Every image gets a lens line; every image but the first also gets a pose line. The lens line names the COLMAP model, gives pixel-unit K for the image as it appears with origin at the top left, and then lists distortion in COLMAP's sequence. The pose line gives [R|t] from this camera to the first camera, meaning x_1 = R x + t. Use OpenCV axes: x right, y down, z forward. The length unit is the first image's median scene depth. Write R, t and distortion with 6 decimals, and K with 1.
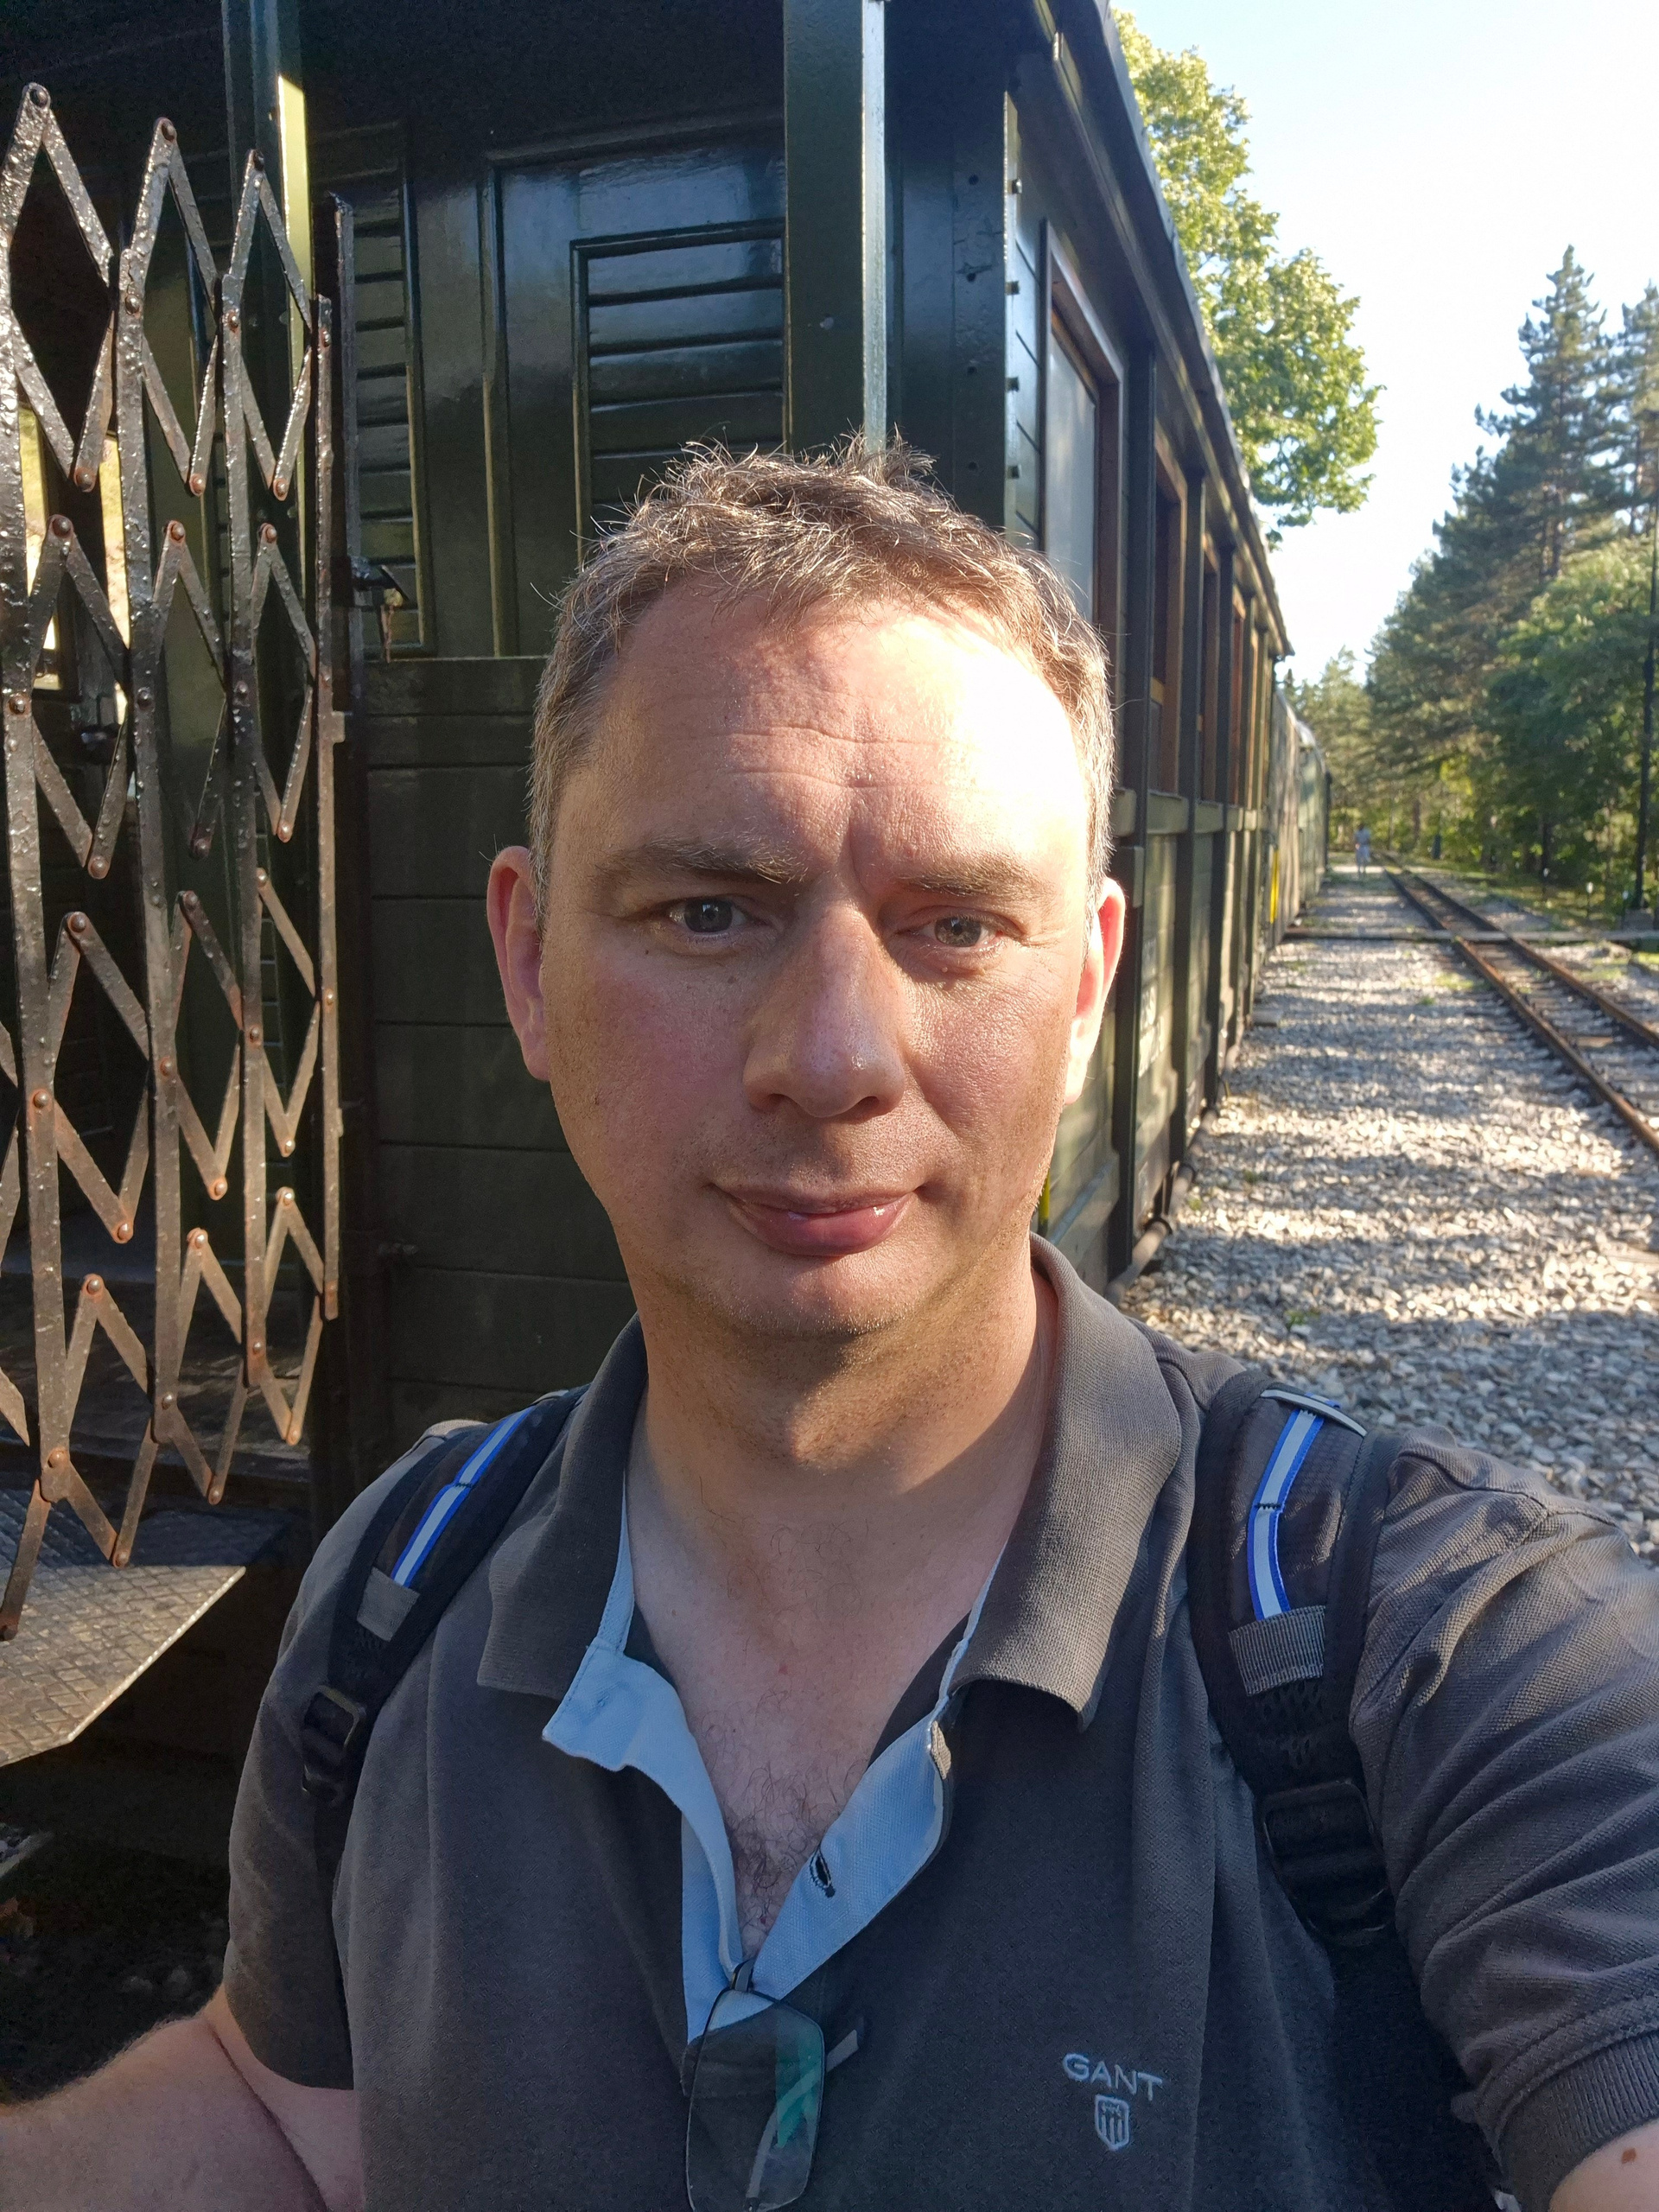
lens RADIAL K [[1627.1, 0, 829.8], [0, 1627.1, 1101.3], [0, 0, 1]] dist [0.000975, 0.000040]
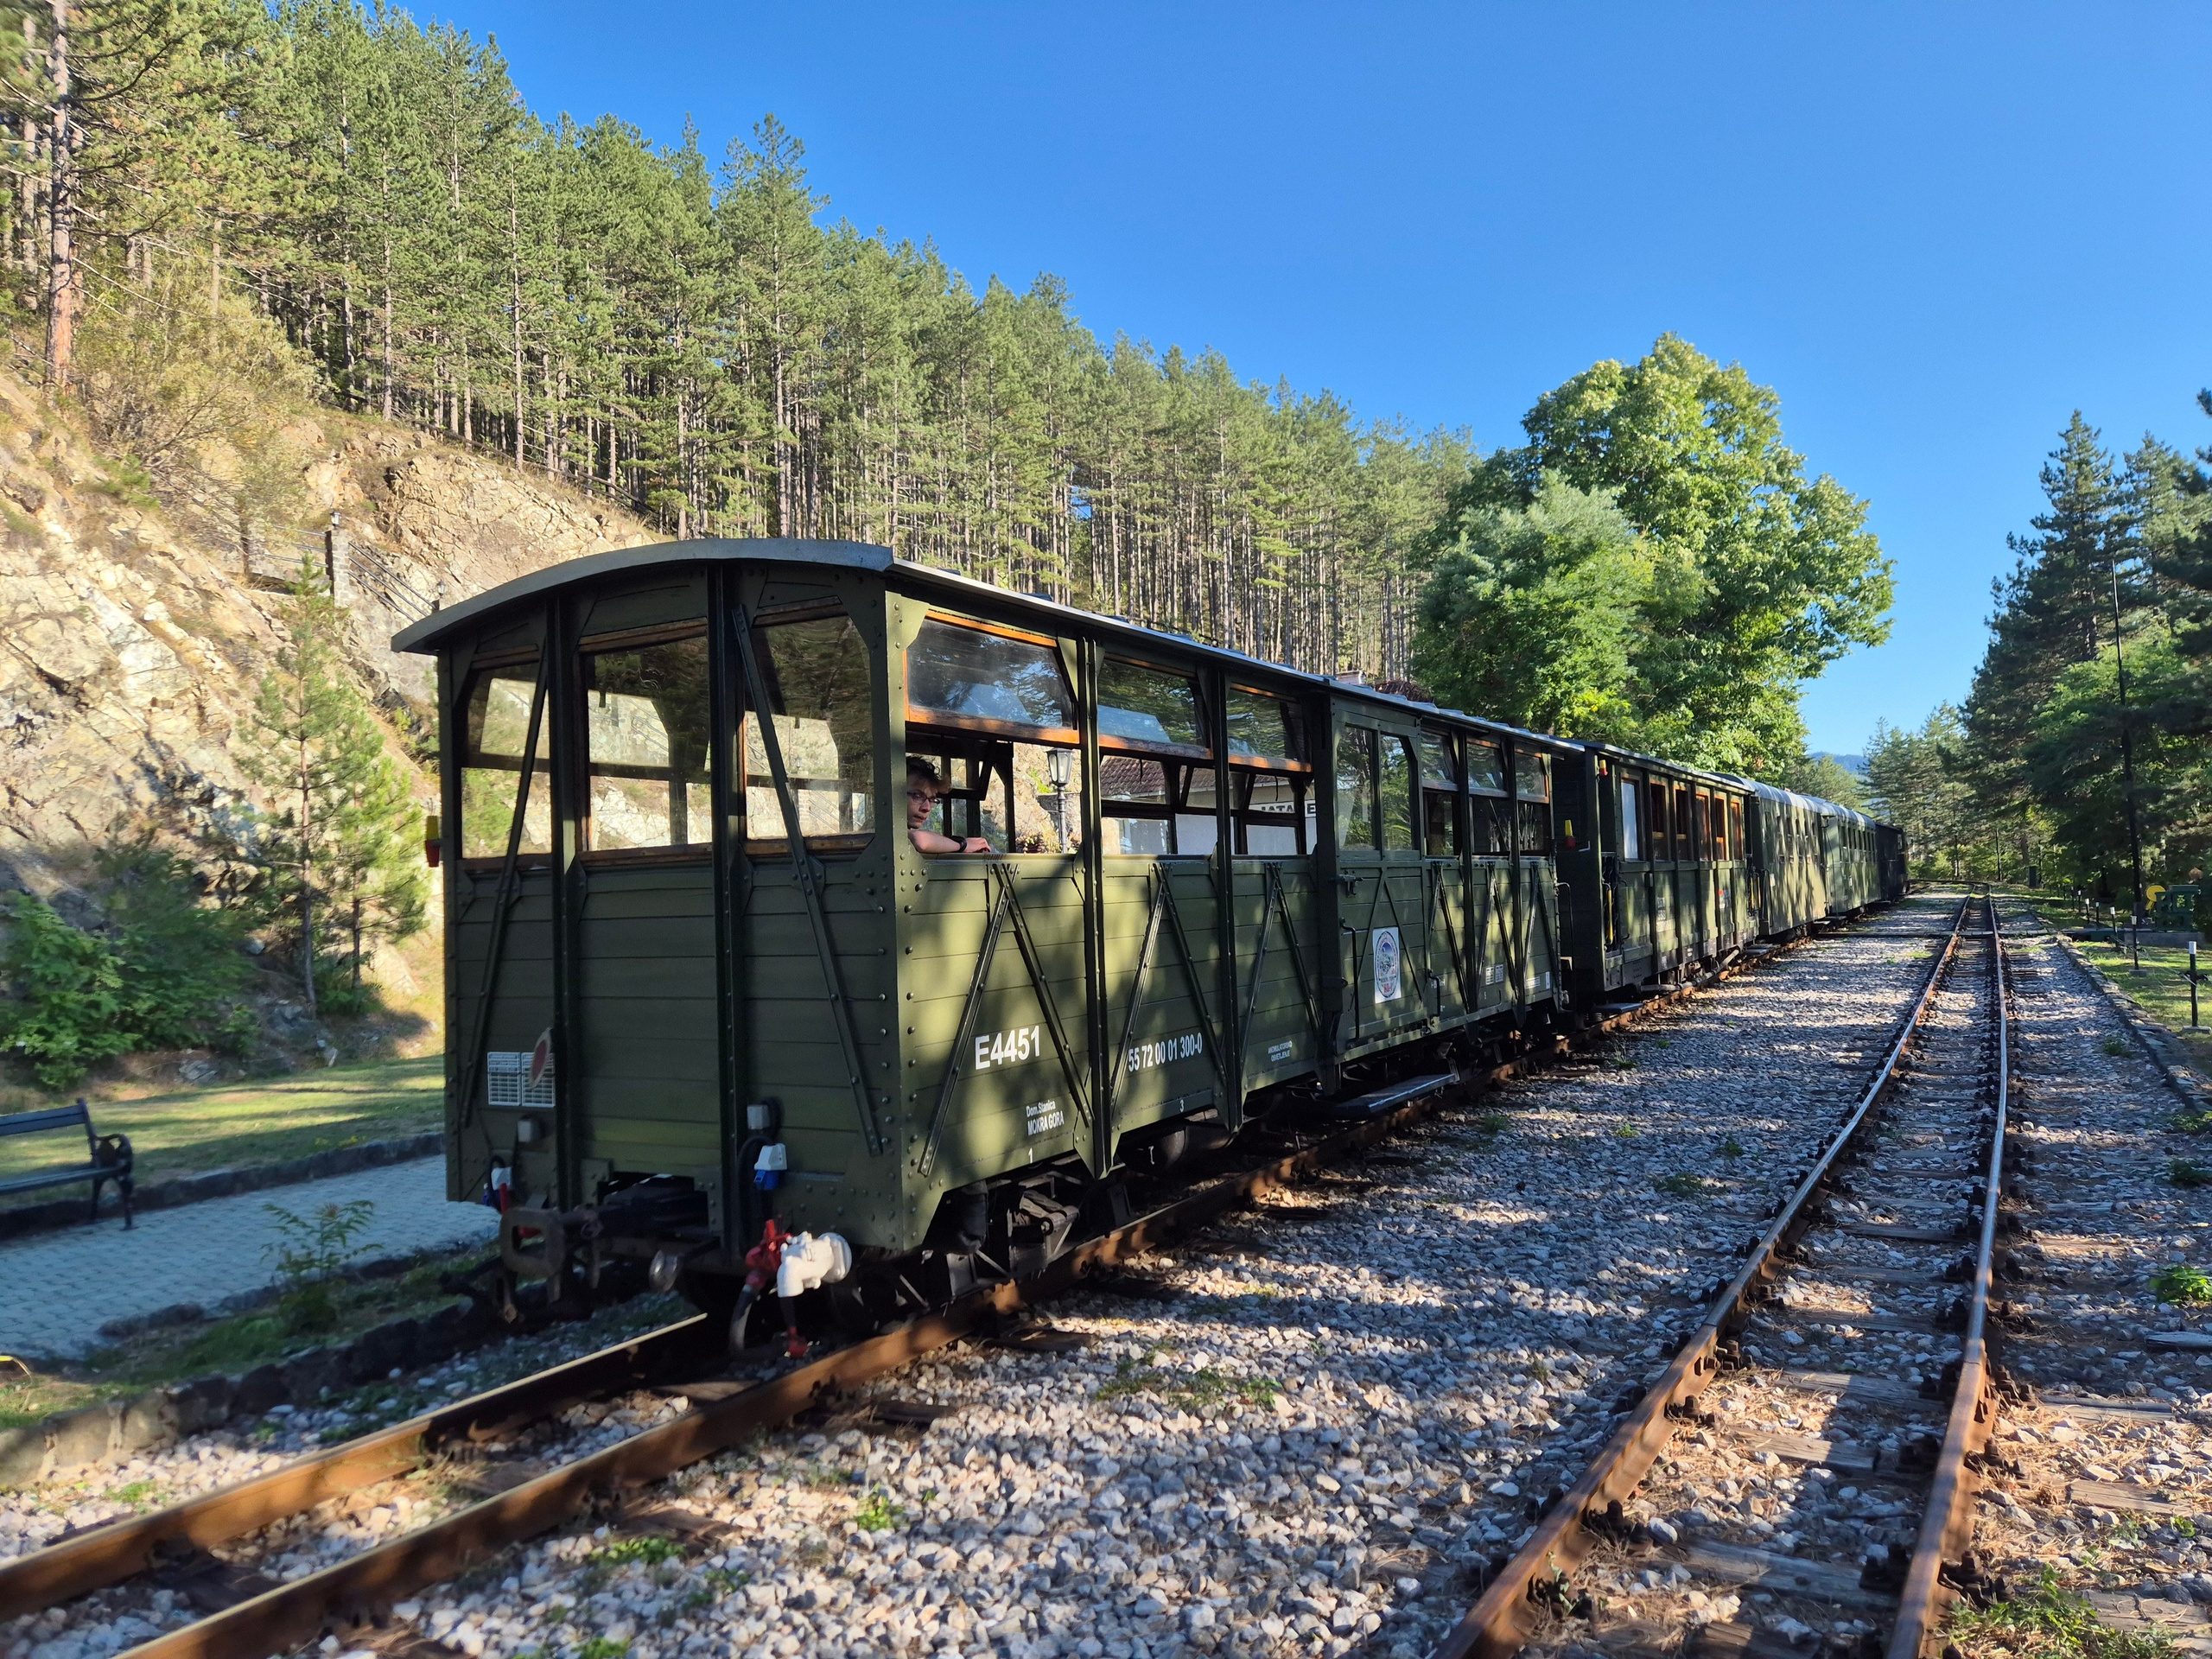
lens RADIAL K [[1492.3, 0, 1105.7], [0, 1492.3, 831.7], [0, 0, 1]] dist [-0.000188, 0.000161]
pose [[0.970210, -0.033015, -0.240007, -0.012338], [-0.014273, 0.981161, -0.192664, 0.032937], [0.241846, 0.190350, 0.951460, -0.229433]]
